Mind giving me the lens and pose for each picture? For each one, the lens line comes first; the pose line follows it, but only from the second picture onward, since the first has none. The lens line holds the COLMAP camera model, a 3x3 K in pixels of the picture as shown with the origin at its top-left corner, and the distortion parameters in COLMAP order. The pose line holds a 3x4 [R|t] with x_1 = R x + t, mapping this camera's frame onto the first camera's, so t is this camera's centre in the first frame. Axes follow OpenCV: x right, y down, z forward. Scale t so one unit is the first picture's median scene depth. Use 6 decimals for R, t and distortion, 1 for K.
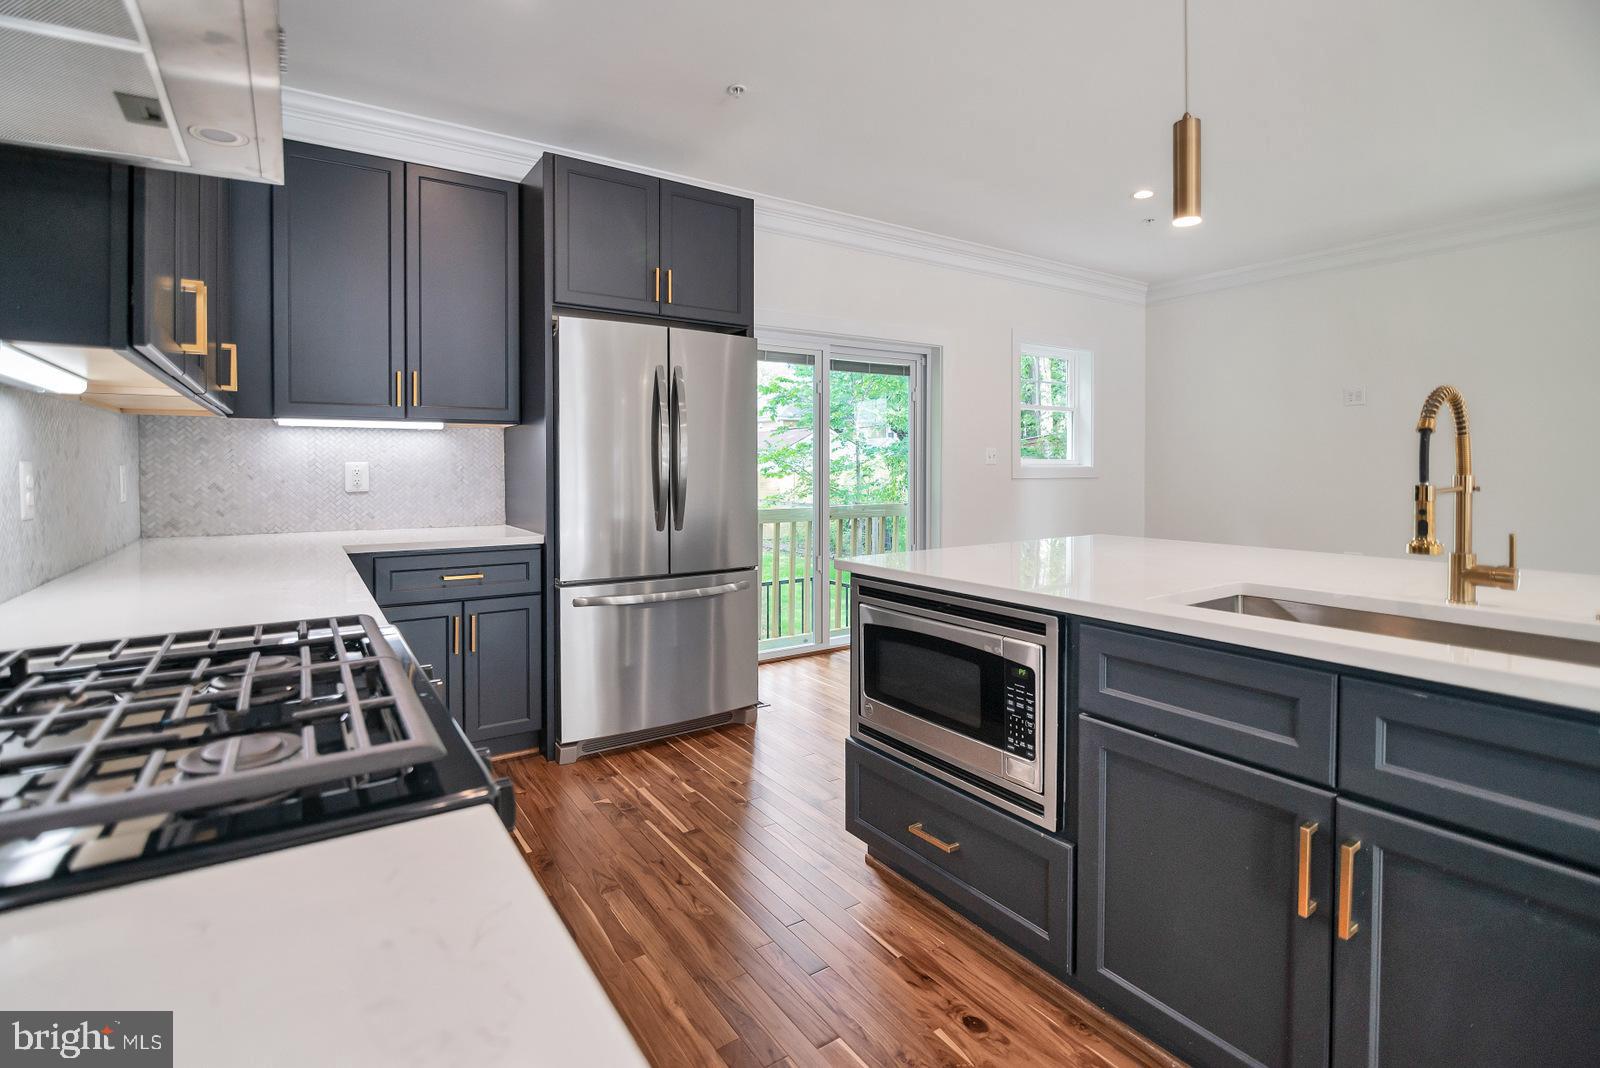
lens RADIAL K [[733.7, 0, 781.2], [0, 733.7, 472.6], [0, 0, 1]] dist [-0.010773, -0.000565]
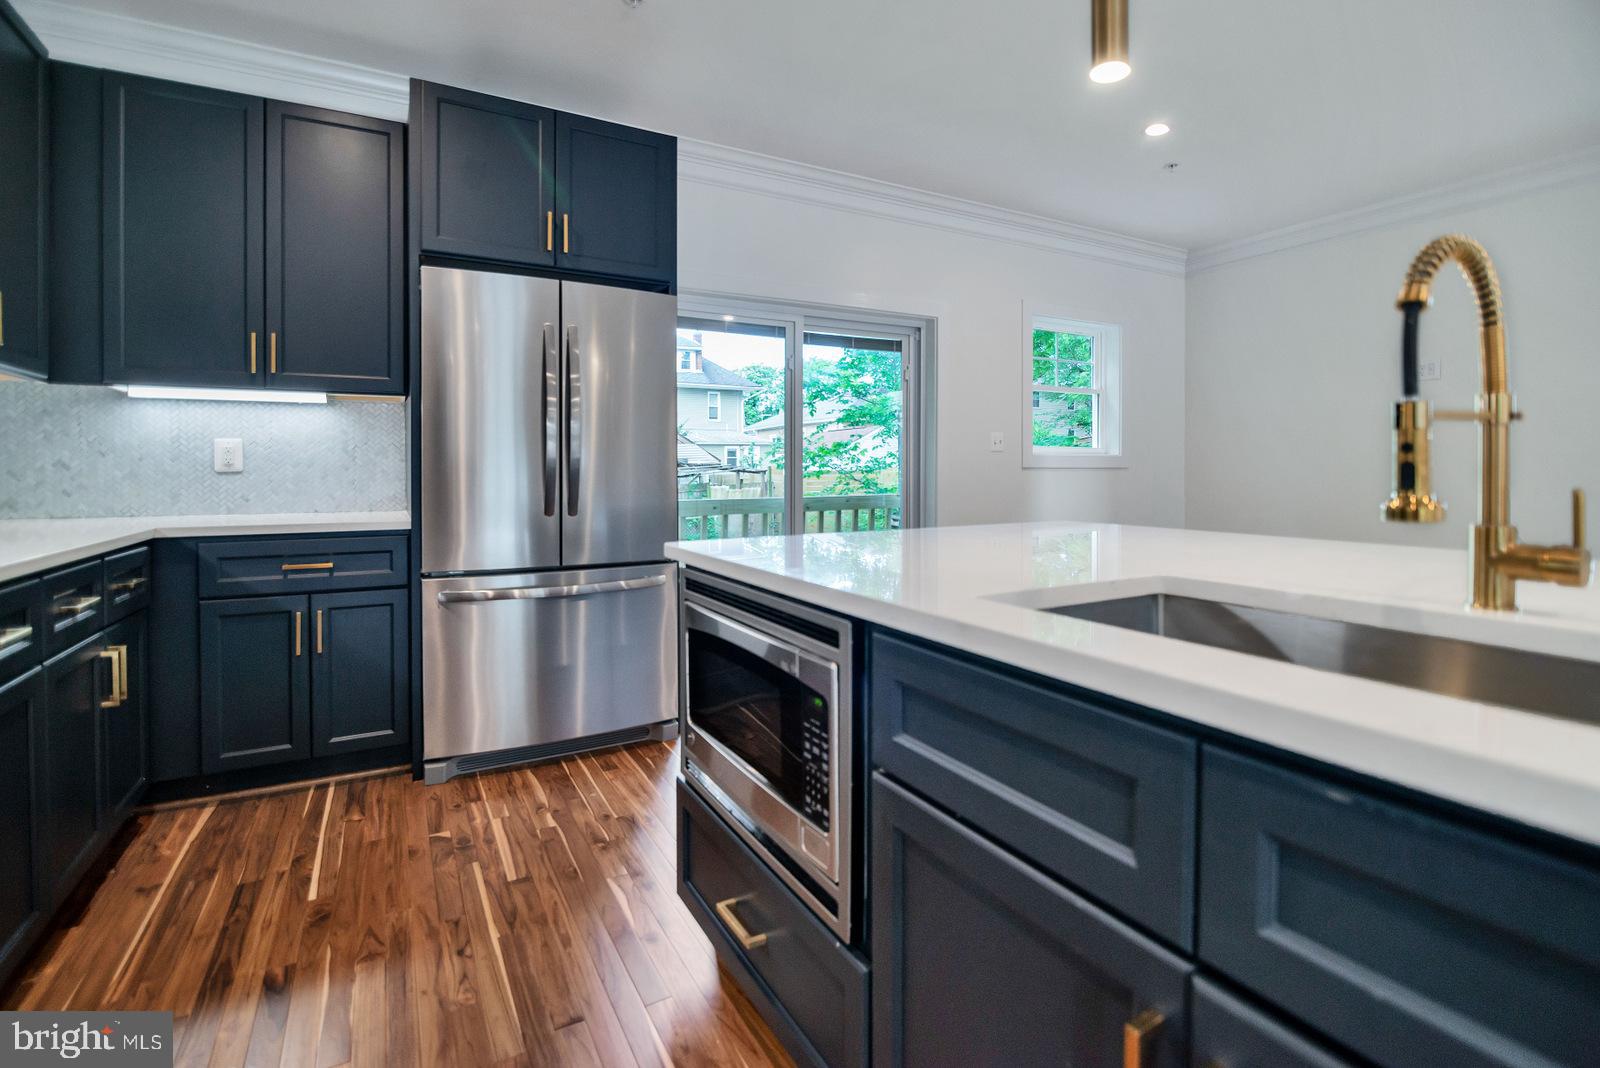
lens RADIAL K [[731.9, 0, 794.8], [0, 731.9, 473.7], [0, 0, 1]] dist [-0.011507, -0.001598]
pose [[0.997101, -0.000181, -0.076089, 0.210394], [-0.000027, 0.999996, -0.002730, 0.036037], [0.076089, 0.002725, 0.997097, 0.186471]]
